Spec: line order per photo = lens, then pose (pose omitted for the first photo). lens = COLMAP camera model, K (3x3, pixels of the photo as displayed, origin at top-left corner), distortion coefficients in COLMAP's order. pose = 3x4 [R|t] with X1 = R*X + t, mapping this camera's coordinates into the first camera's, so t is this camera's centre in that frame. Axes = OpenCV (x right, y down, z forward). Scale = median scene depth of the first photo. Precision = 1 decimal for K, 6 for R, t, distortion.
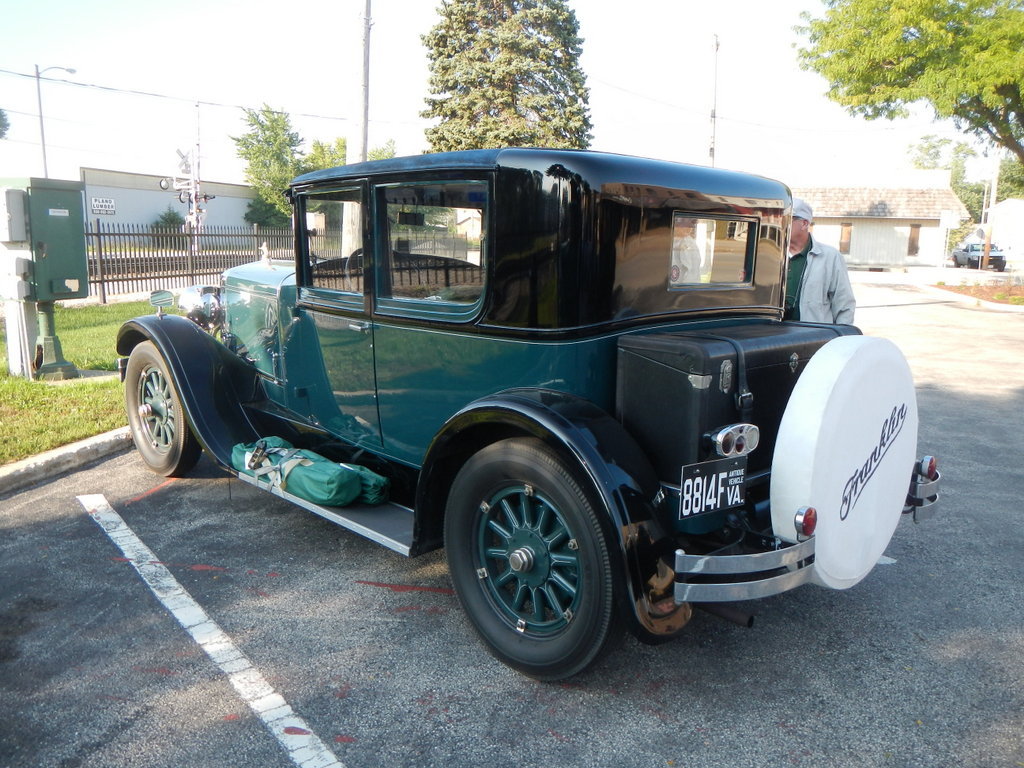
lens RADIAL K [[822.4, 0, 513.3], [0, 822.4, 385.0], [0, 0, 1]] dist [0.005593, -0.017882]
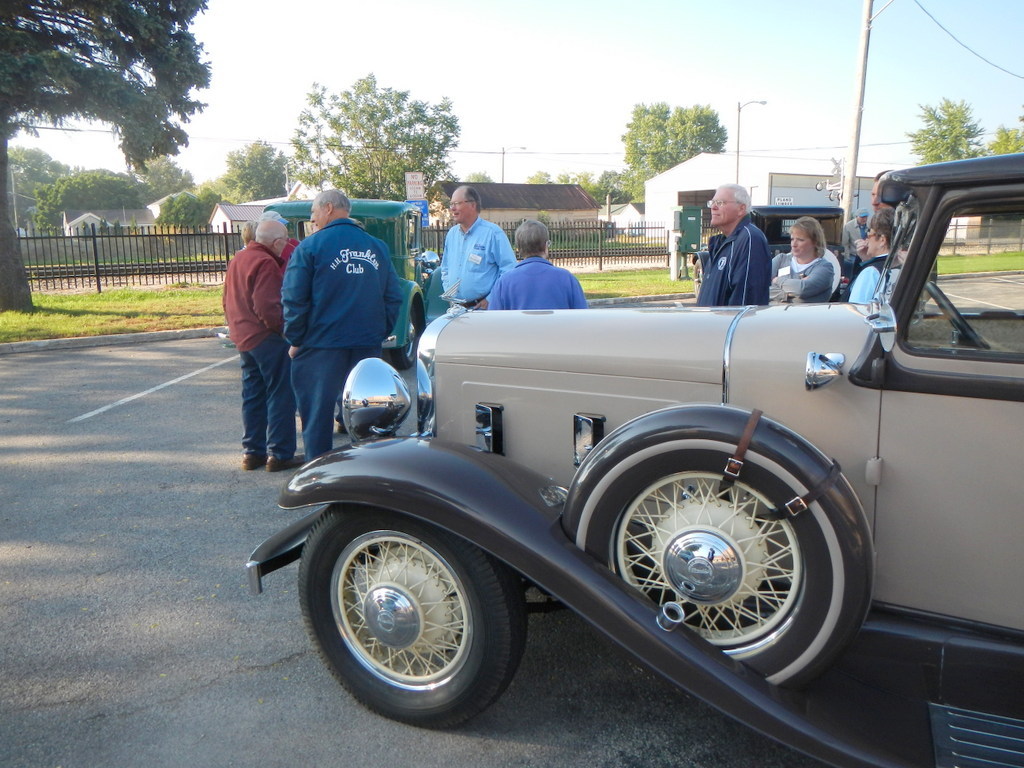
lens RADIAL K [[822.4, 0, 513.3], [0, 822.4, 383.8], [0, 0, 1]] dist [0.005593, -0.017882]
pose [[0.709084, 0.118501, -0.695095, 0.072517], [-0.113843, 0.992084, 0.052999, 0.018560], [0.695873, 0.041551, 0.716962, -0.097691]]
